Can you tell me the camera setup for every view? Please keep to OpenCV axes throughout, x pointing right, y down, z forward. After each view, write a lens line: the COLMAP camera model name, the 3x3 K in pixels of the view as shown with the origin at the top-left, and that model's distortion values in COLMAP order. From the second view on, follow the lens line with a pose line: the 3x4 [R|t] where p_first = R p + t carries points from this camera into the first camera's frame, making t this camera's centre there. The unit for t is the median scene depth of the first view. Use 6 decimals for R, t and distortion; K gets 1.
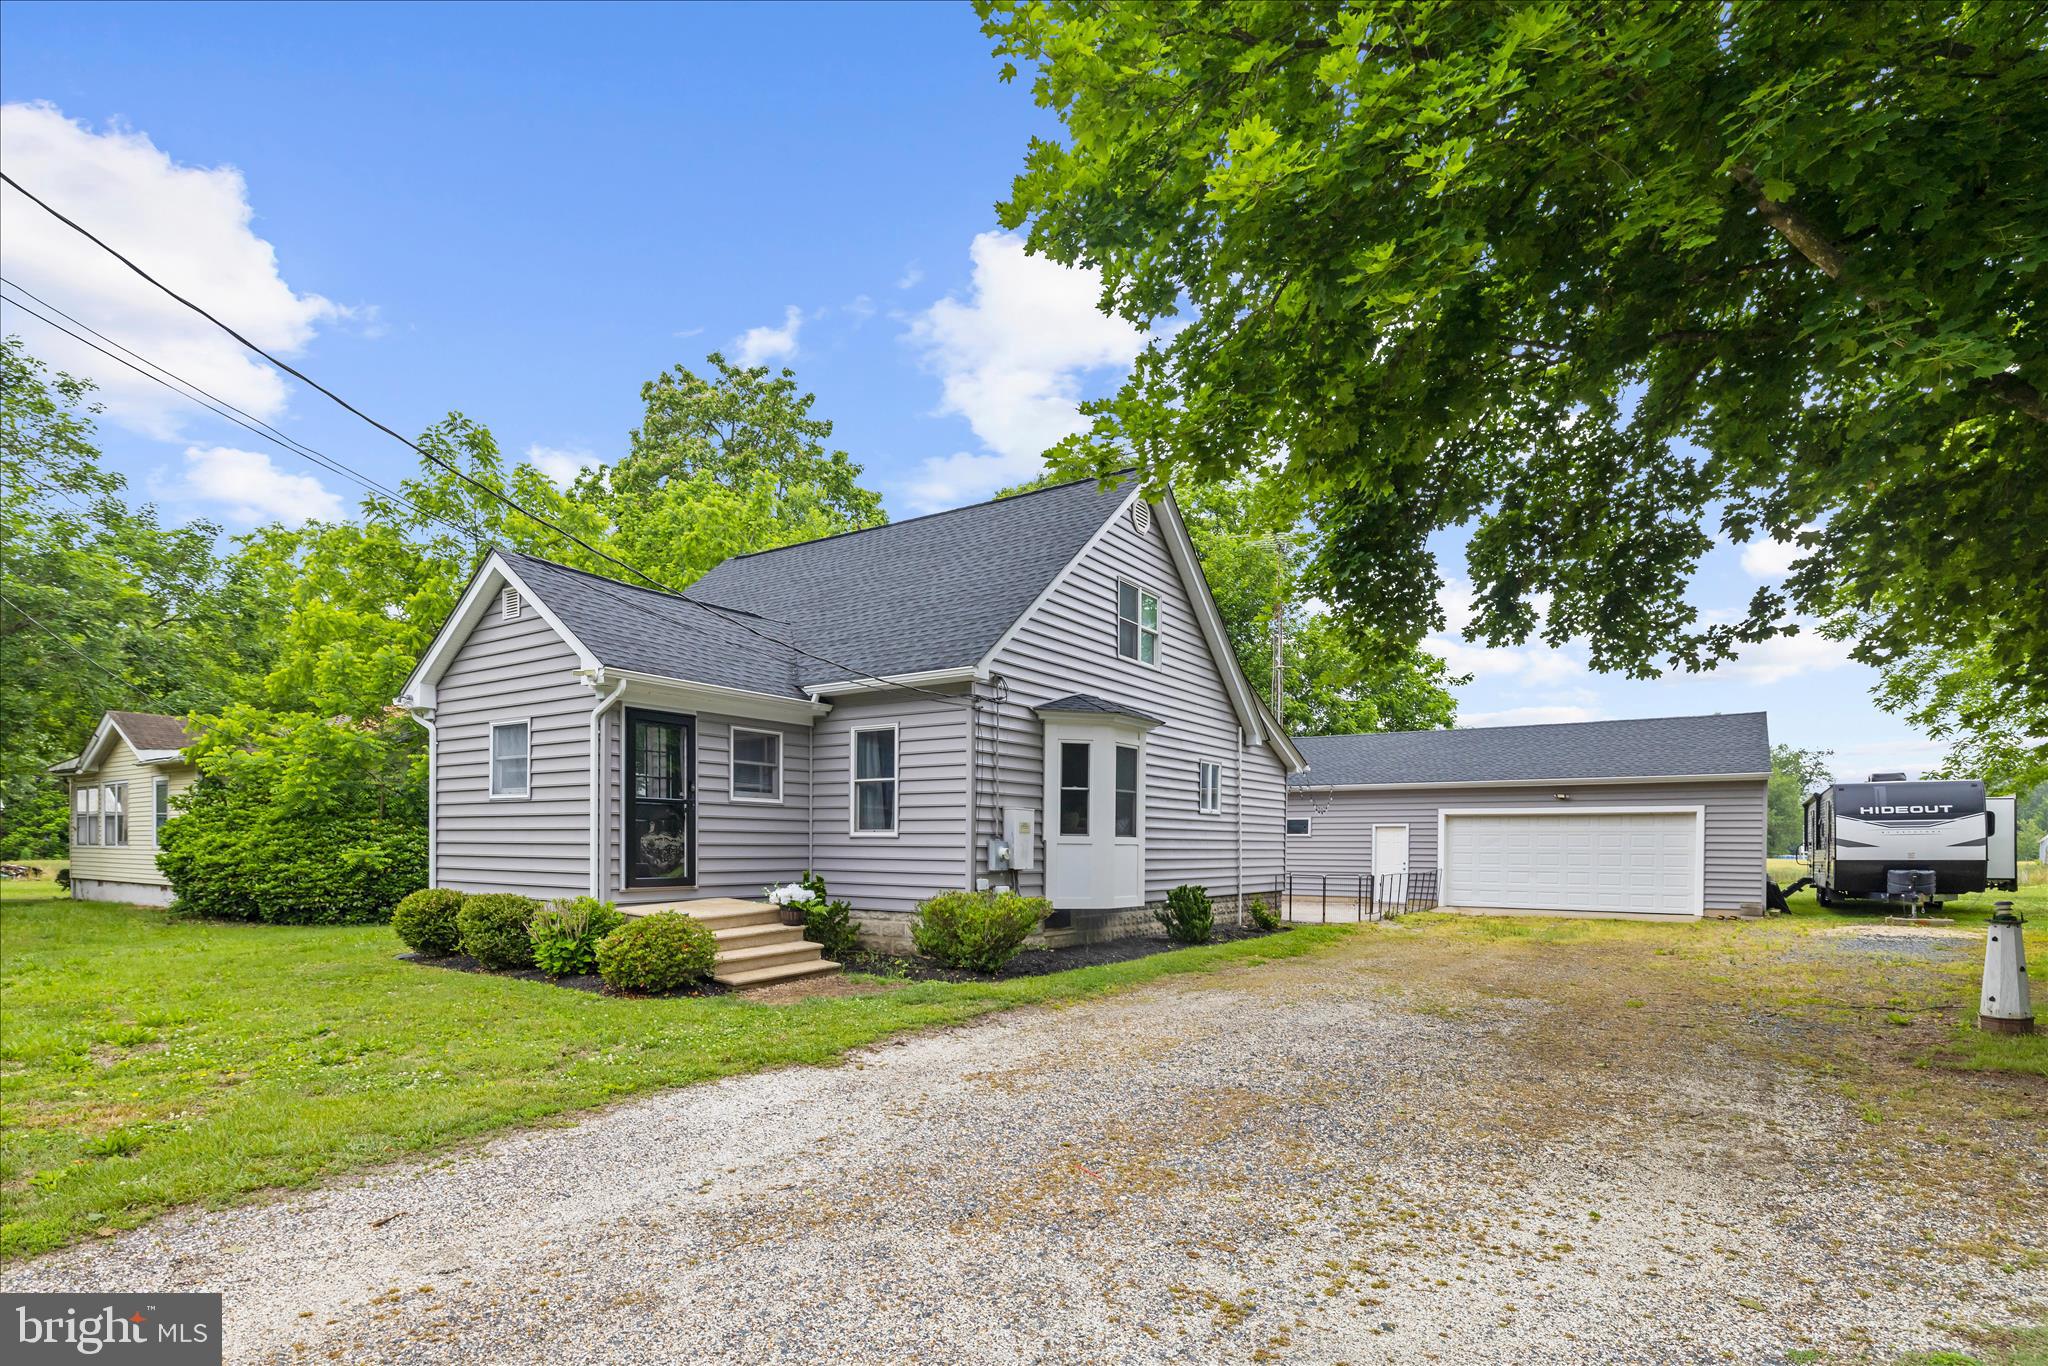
lens RADIAL K [[1028.7, 0, 1020.7], [0, 1028.7, 883.9], [0, 0, 1]] dist [-0.000353, -0.000390]
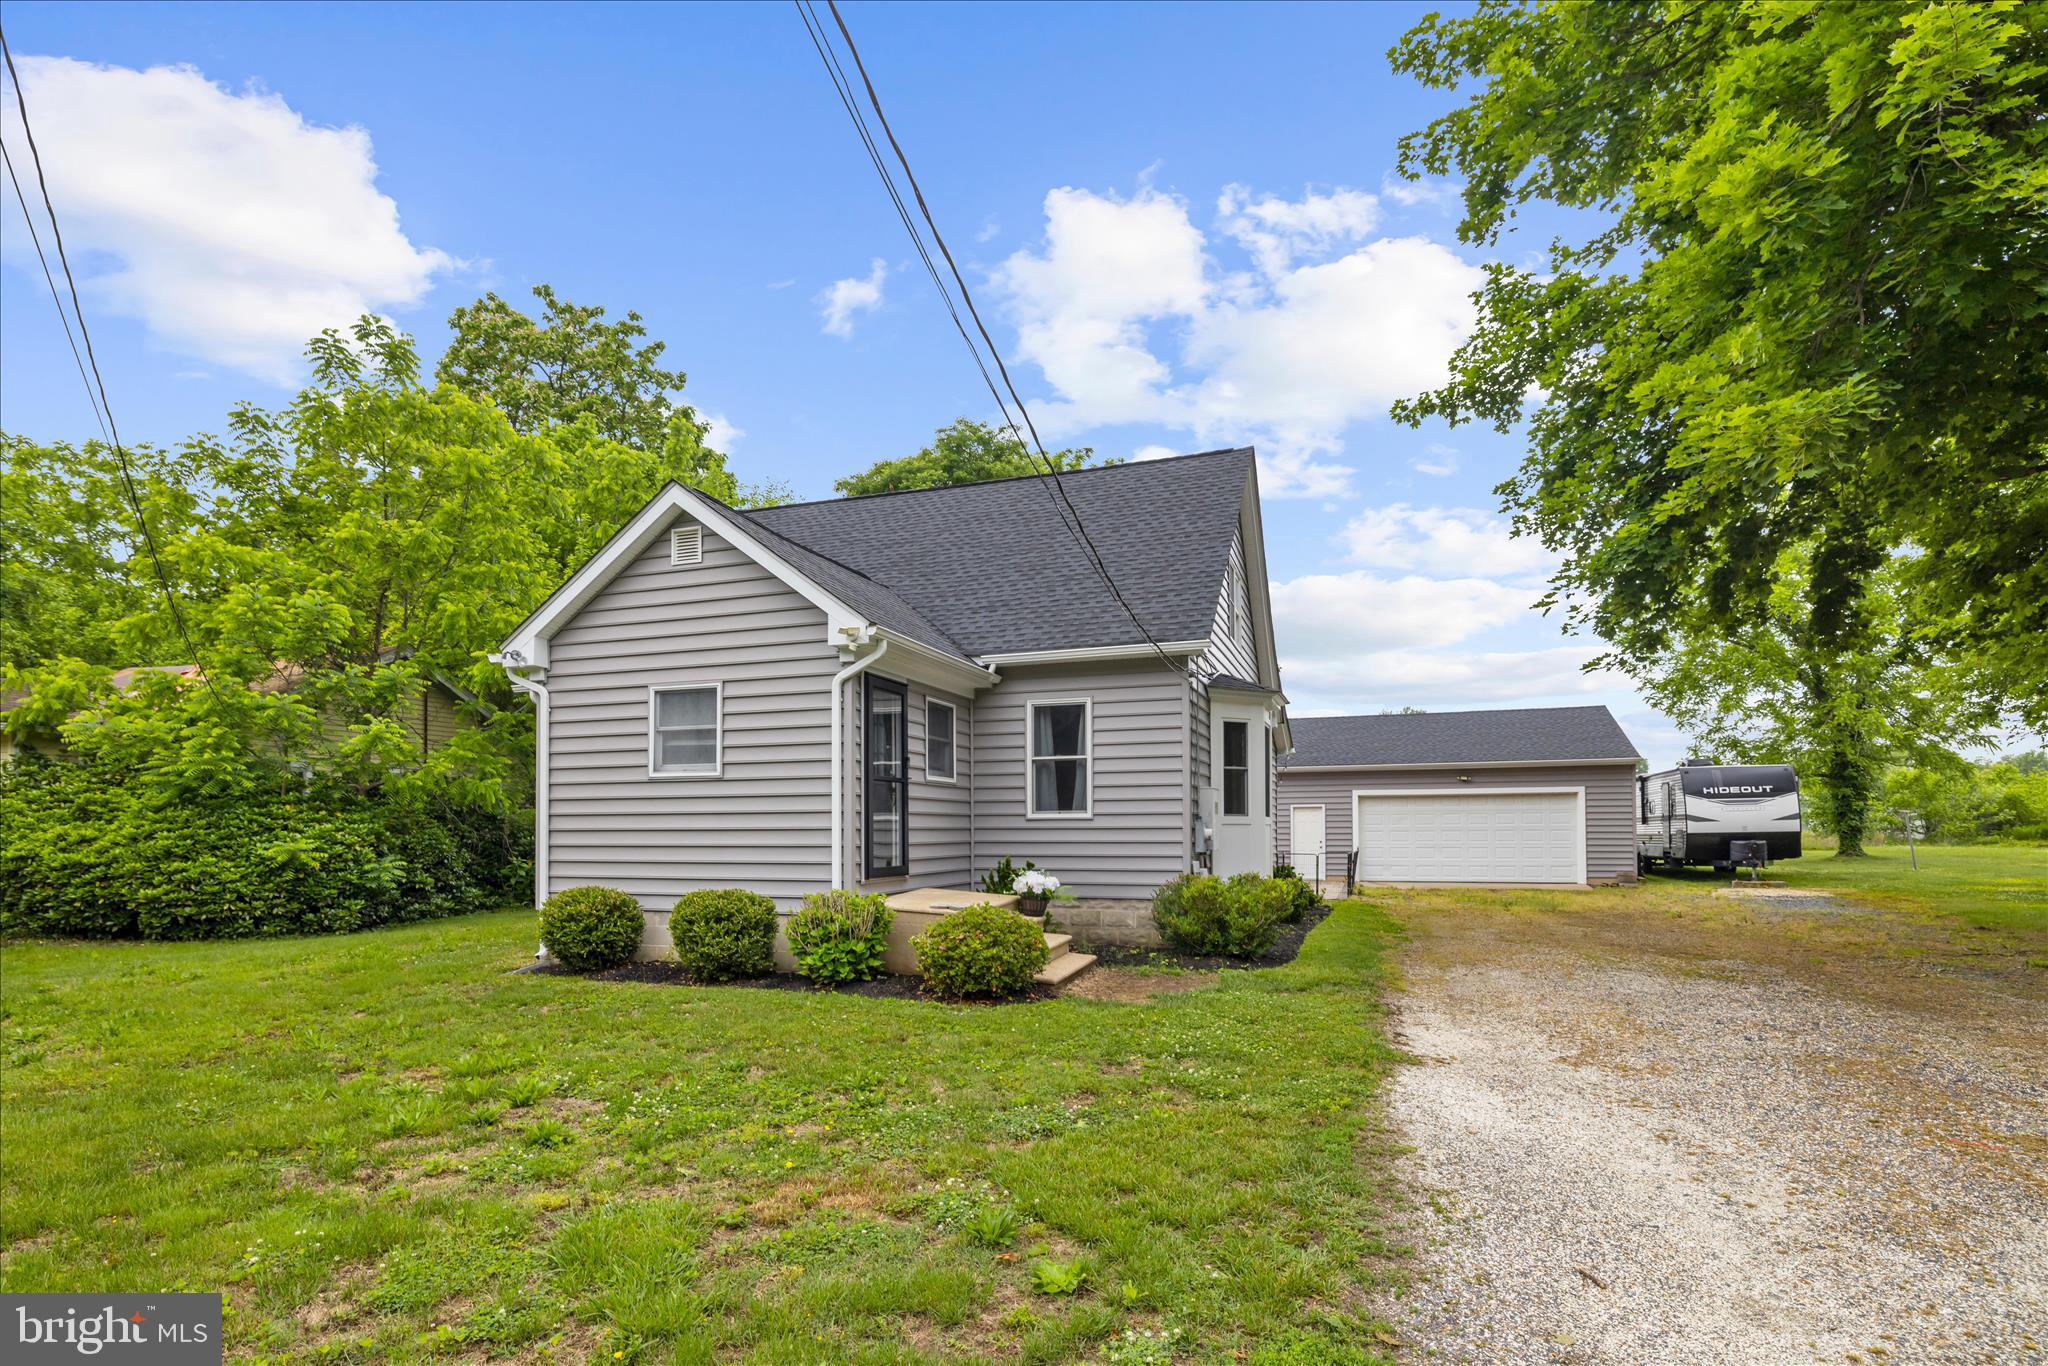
lens RADIAL K [[1038.9, 0, 1014.3], [0, 1038.9, 839.7], [0, 0, 1]] dist [-0.001968, -0.000176]
pose [[0.965105, -0.014530, 0.261460, -0.311574], [0.021997, 0.999429, -0.025653, -0.002676], [-0.260937, 0.030509, 0.964873, 0.076243]]
